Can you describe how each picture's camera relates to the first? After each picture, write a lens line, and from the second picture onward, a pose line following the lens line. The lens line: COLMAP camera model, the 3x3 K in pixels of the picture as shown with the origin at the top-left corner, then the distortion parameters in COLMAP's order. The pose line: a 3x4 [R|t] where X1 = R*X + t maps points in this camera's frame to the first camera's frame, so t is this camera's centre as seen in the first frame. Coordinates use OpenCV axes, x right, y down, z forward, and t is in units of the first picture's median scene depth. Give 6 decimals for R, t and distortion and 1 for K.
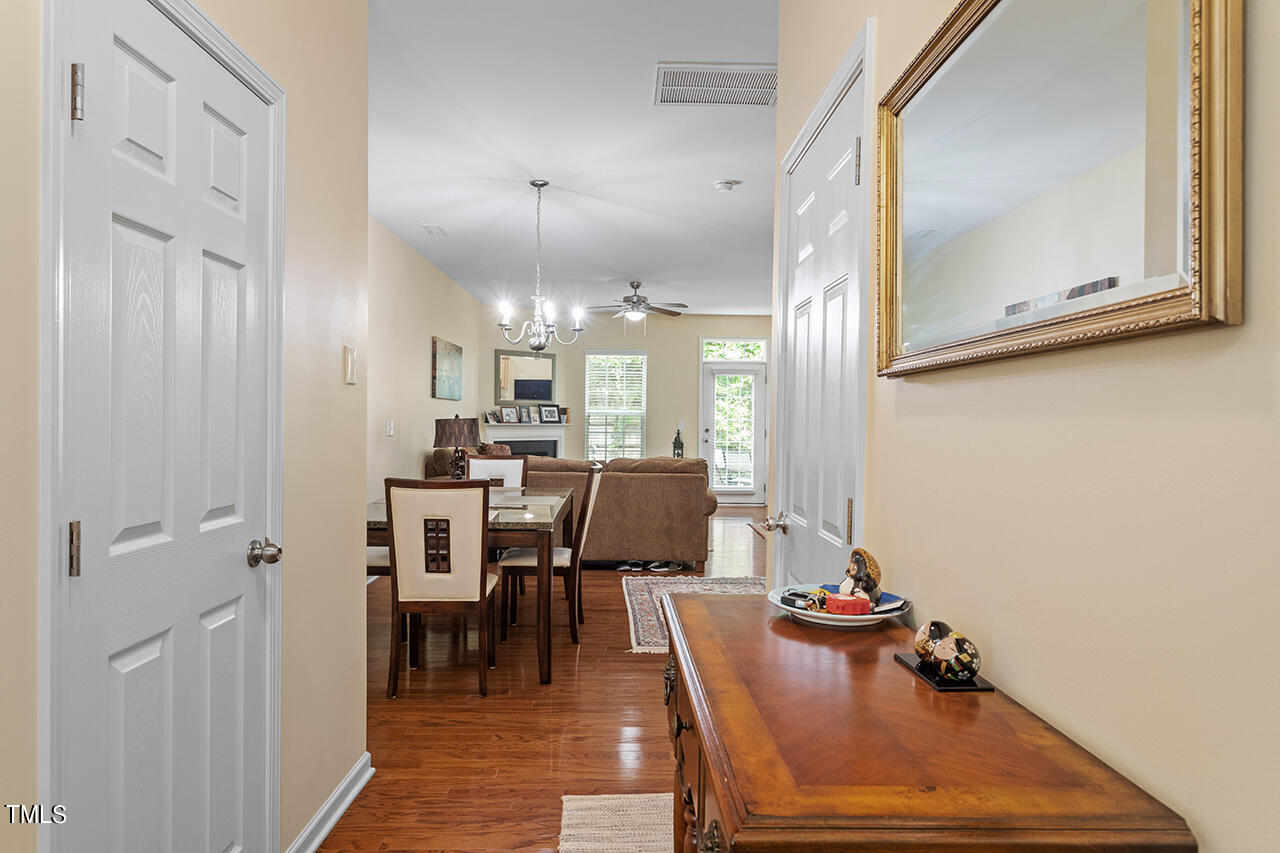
lens RADIAL K [[796.4, 0, 635.1], [0, 796.4, 418.7], [0, 0, 1]] dist [-0.029309, -0.000396]
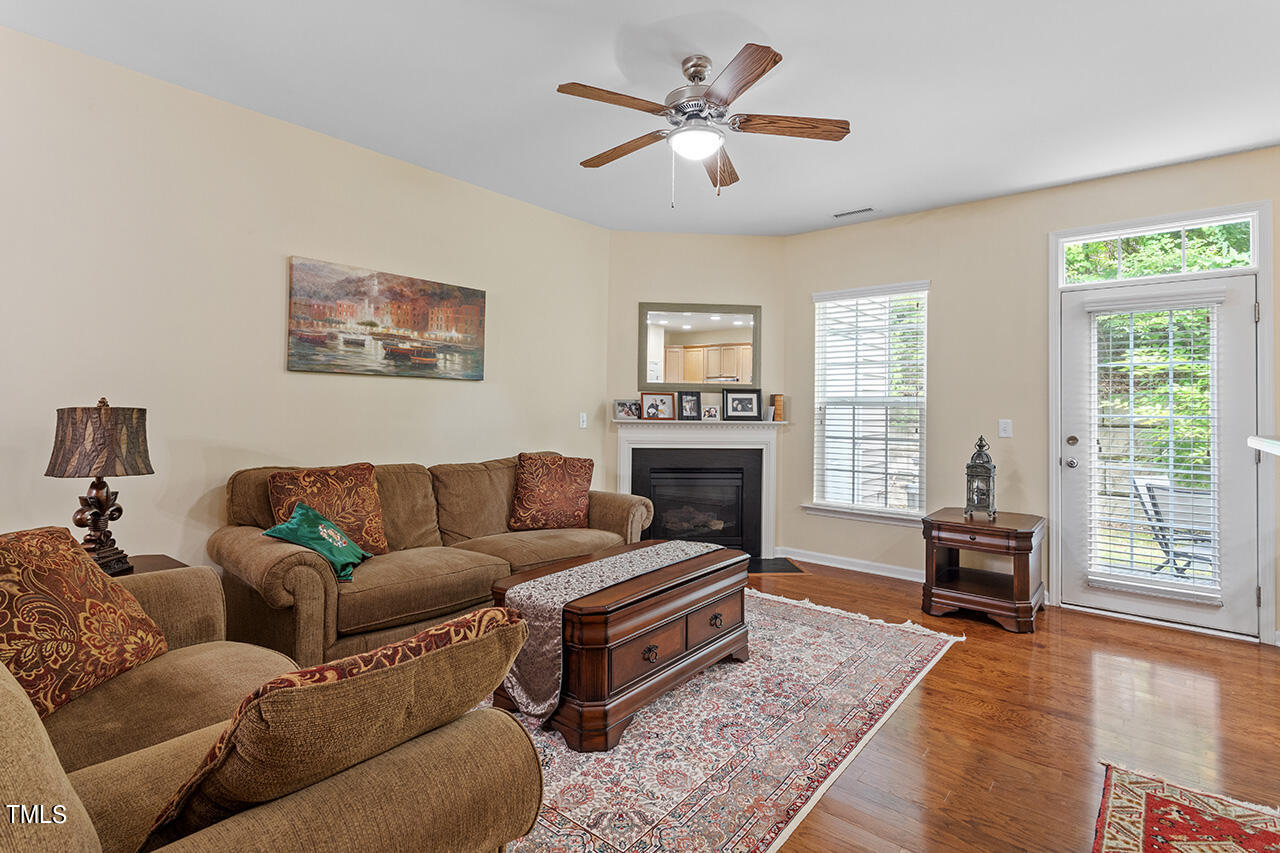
lens RADIAL K [[617.5, 0, 643.4], [0, 617.5, 399.6], [0, 0, 1]] dist [-0.000337, 0.002432]
pose [[0.754329, -0.011681, -0.656392, 0.146402], [-0.004640, 0.999722, -0.023123, 0.001136], [0.656480, 0.020488, 0.754065, 0.622538]]
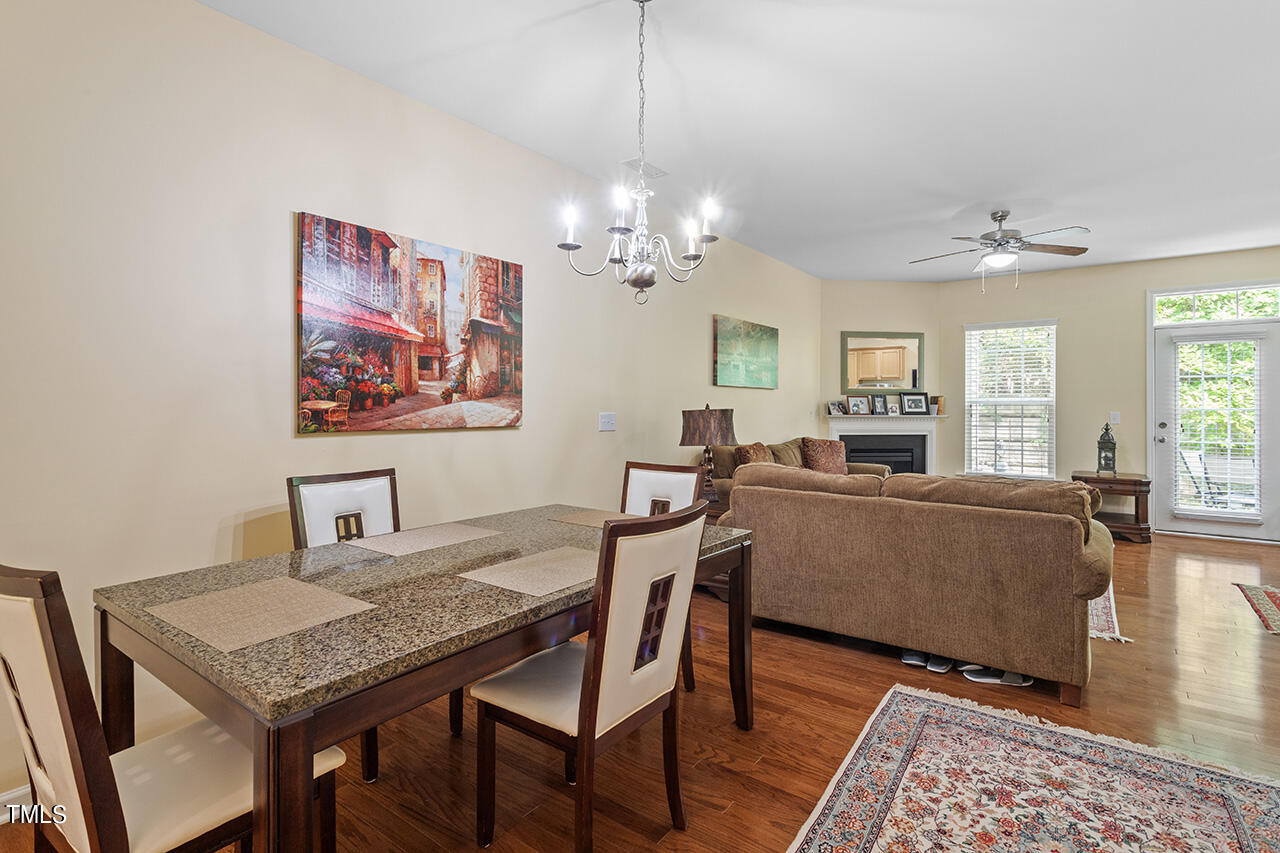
lens RADIAL K [[617.5, 0, 630.0], [0, 617.5, 405.9], [0, 0, 1]] dist [-0.000337, 0.002432]
pose [[0.782774, -0.009062, -0.622240, 0.066692], [0.004615, 0.999951, -0.008758, 0.000720], [0.622289, 0.003984, 0.782777, 0.309441]]
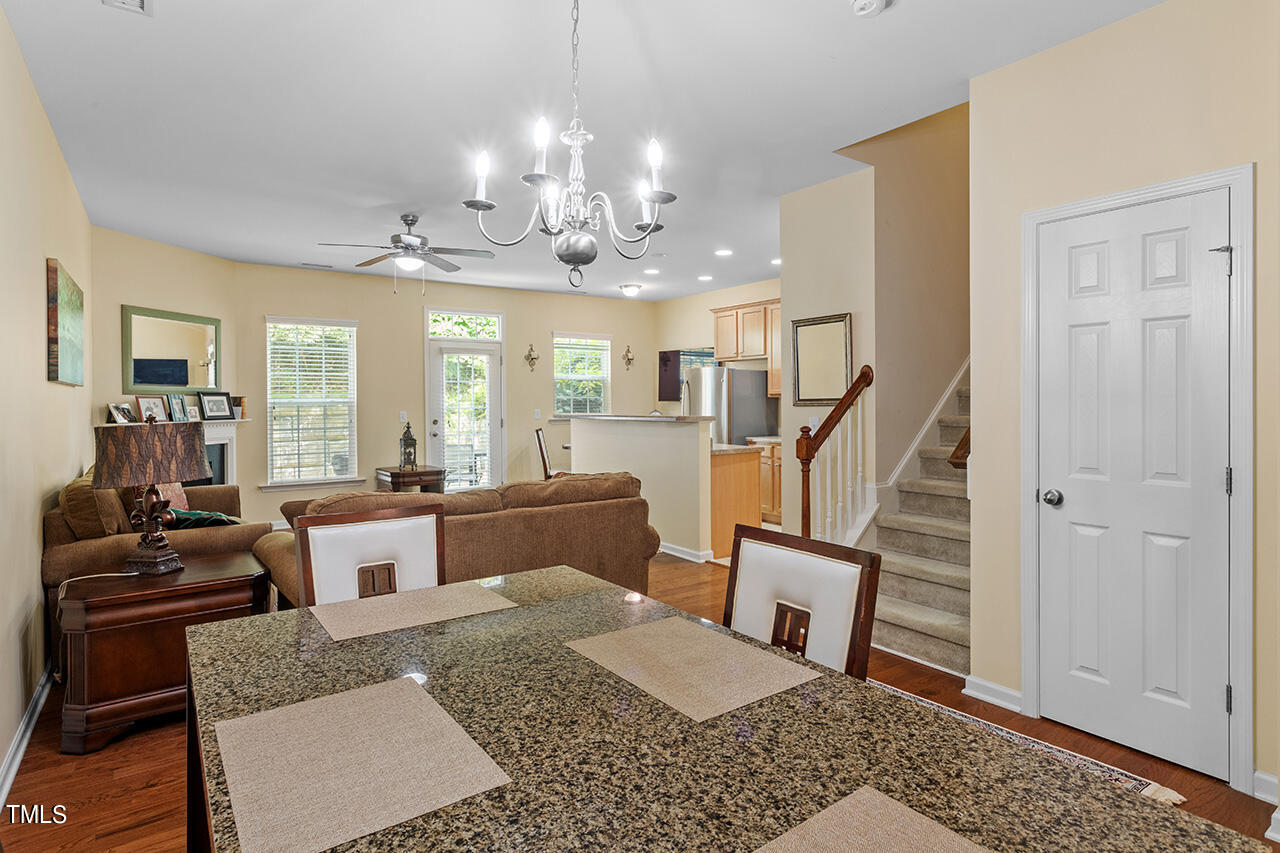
lens RADIAL K [[677.7, 0, 637.3], [0, 677.7, 398.8], [0, 0, 1]] dist [0.000024, 0.000164]
pose [[0.827143, -0.014518, 0.561803, -0.139388], [0.016511, 0.999863, 0.001529, -0.007254], [-0.561748, 0.008011, 0.827269, 0.325961]]
